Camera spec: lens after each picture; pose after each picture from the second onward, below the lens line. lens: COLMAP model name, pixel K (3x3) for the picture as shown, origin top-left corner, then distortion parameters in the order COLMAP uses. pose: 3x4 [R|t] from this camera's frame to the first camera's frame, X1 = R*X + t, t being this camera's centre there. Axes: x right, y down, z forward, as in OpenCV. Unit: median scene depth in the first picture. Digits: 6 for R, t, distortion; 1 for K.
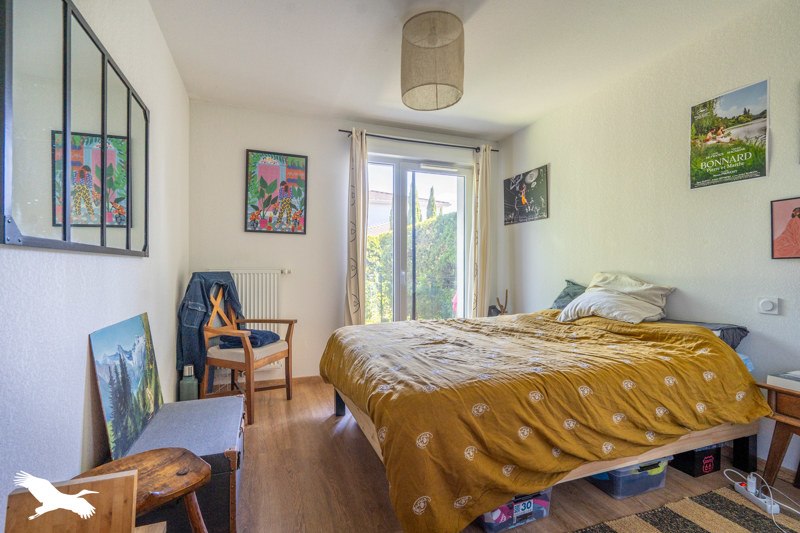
lens RADIAL K [[368.4, 0, 399.6], [0, 368.4, 269.3], [0, 0, 1]] dist [-0.006406, -0.000649]
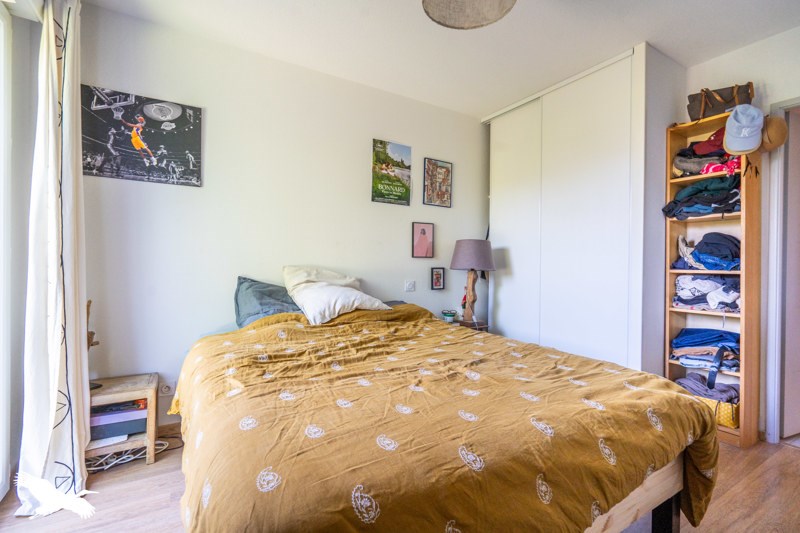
lens RADIAL K [[368.4, 0, 400.4], [0, 368.4, 265.3], [0, 0, 1]] dist [-0.006406, -0.000649]
pose [[-0.189490, -0.006600, 0.981860, -0.434853], [-0.007200, 0.999960, 0.005333, -0.000595], [-0.981856, -0.006059, -0.189530, 0.987174]]
